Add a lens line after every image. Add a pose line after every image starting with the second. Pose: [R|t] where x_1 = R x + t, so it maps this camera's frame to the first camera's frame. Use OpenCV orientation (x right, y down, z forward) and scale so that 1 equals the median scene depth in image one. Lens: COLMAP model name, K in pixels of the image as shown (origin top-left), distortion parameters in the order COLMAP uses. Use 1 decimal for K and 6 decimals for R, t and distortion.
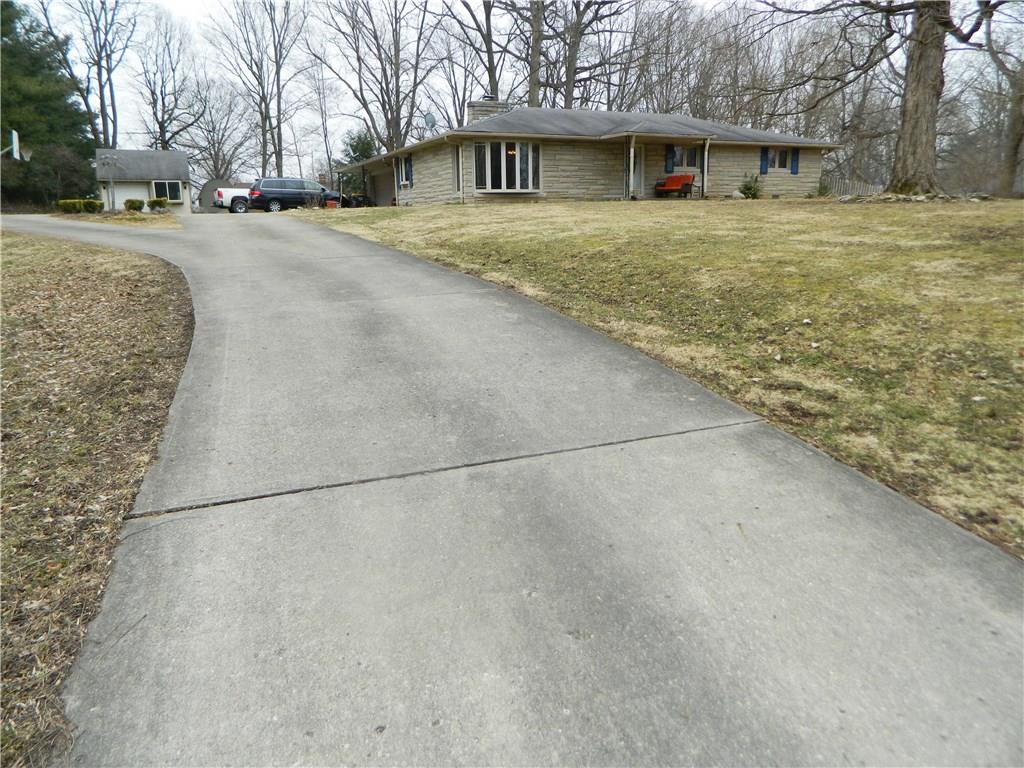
lens RADIAL K [[758.8, 0, 512.2], [0, 758.8, 382.1], [0, 0, 1]] dist [-0.006724, -0.004527]
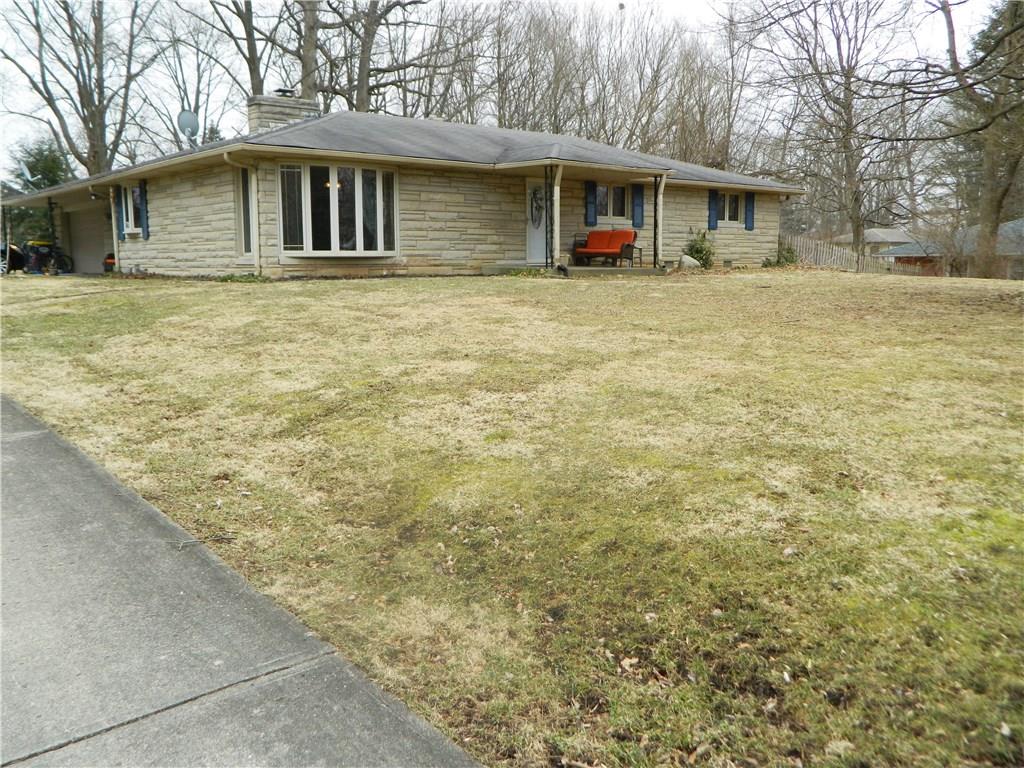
lens RADIAL K [[912.9, 0, 513.4], [0, 912.9, 383.9], [0, 0, 1]] dist [0.000555, -0.028270]
pose [[0.959996, -0.025576, 0.278844, -0.064264], [0.047346, 0.996308, -0.071619, -0.090391], [-0.275983, 0.081957, 0.957662, 0.291890]]
